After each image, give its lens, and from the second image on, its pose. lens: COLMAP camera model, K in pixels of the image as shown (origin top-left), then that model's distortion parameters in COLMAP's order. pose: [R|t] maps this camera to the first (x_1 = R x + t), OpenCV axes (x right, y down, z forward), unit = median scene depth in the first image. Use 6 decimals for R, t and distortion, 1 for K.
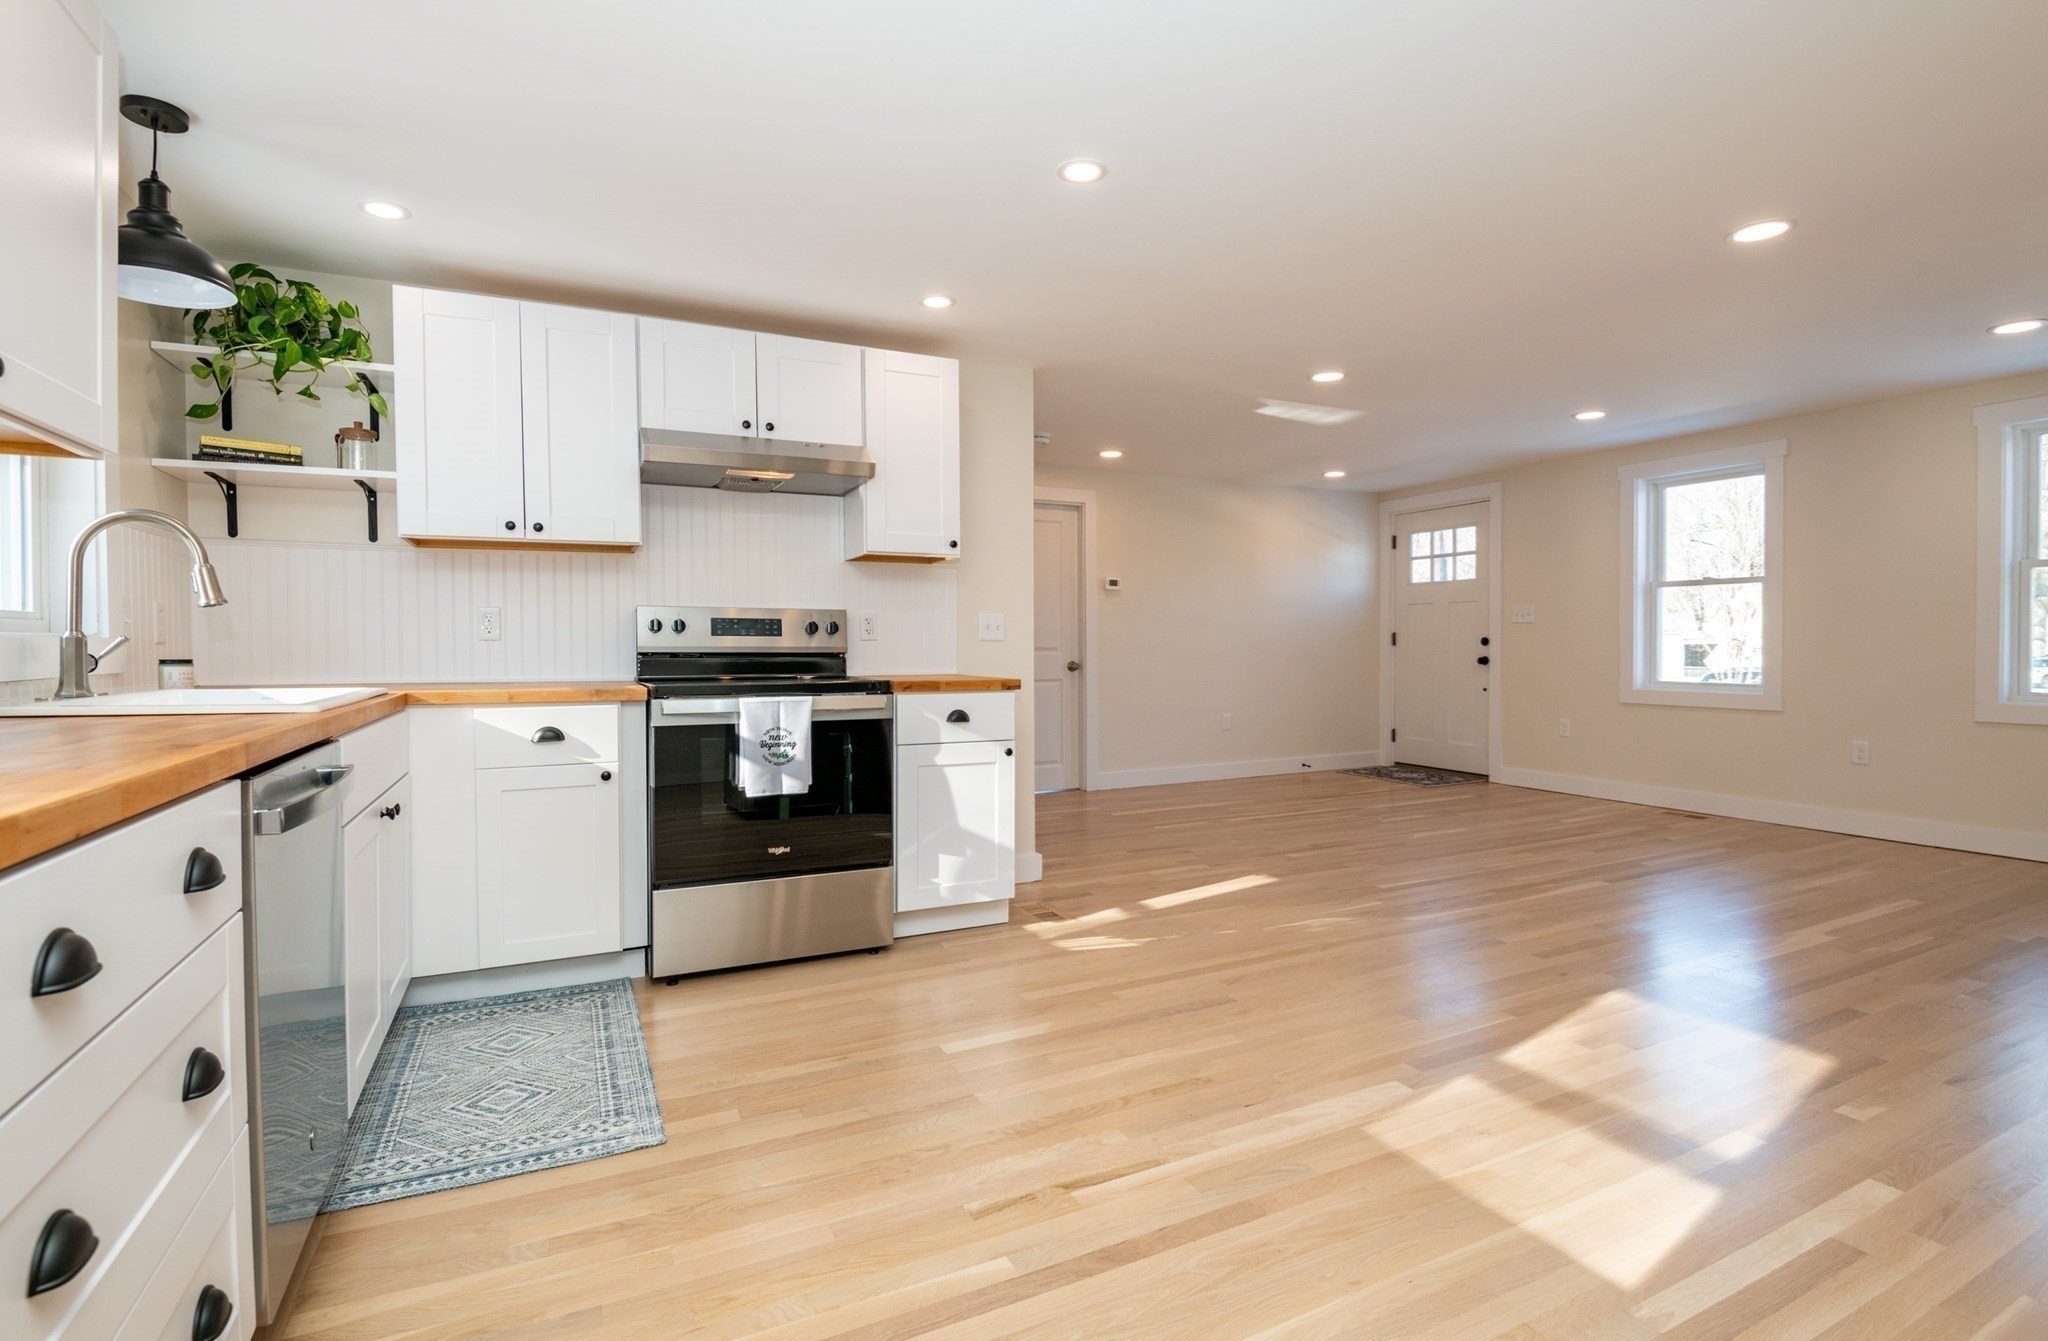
lens RADIAL K [[963.1, 0, 1034.5], [0, 963.1, 659.7], [0, 0, 1]] dist [-0.000467, -0.009071]
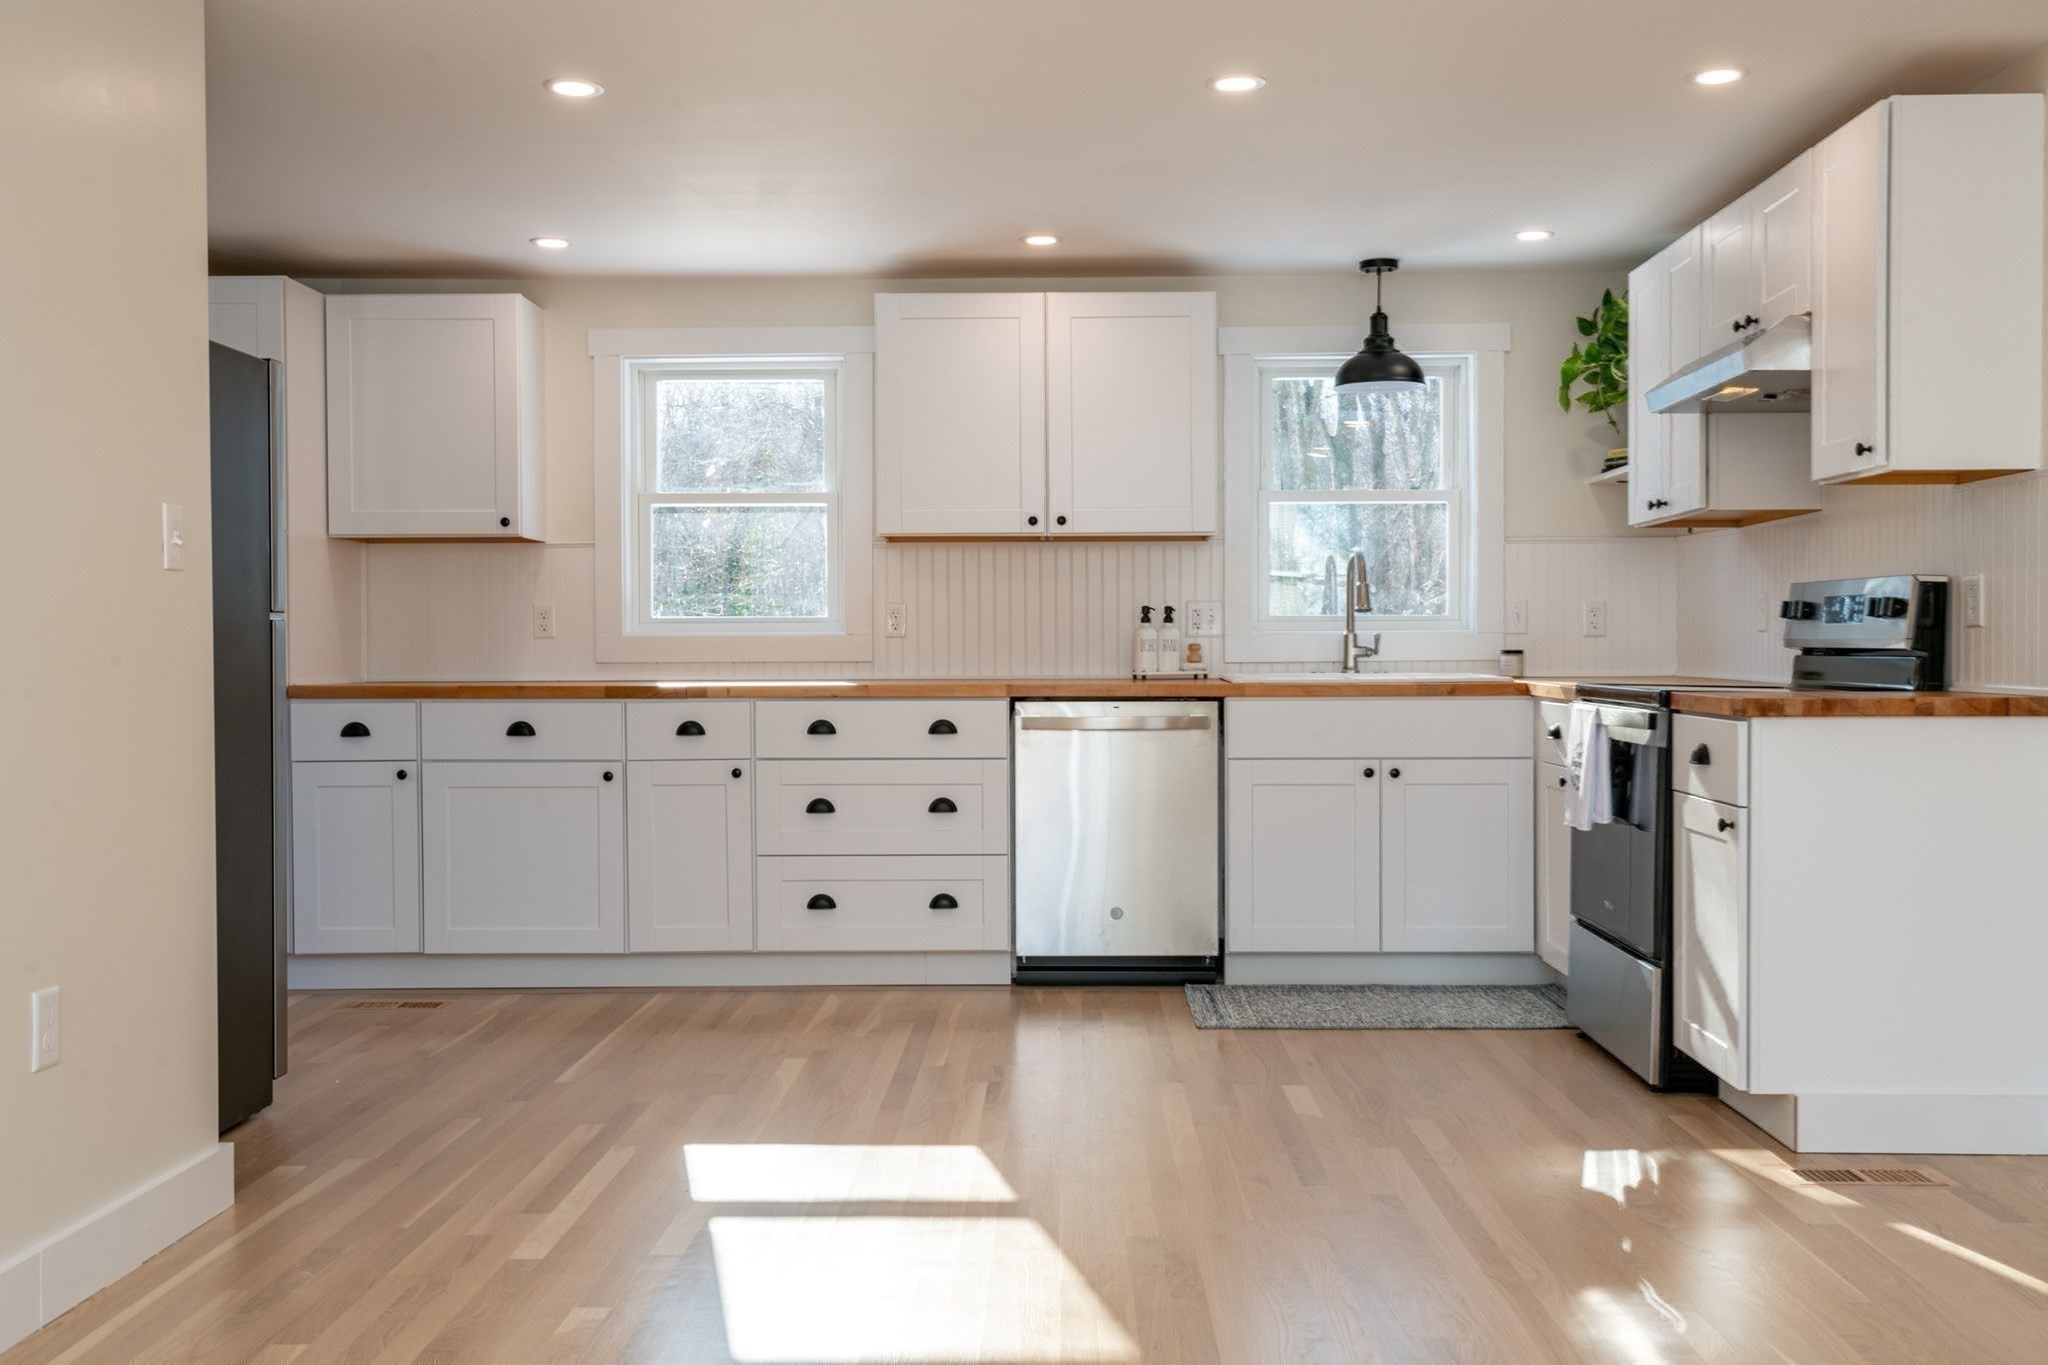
lens RADIAL K [[1972.7, 0, 1056.7], [0, 1972.7, 675.1], [0, 0, 1]] dist [0.049224, 0.000000]
pose [[-0.451287, 0.018471, -0.892188, 1.228715], [-0.009664, 0.999626, 0.025584, -0.019811], [0.892327, 0.020167, -0.450940, 1.203836]]
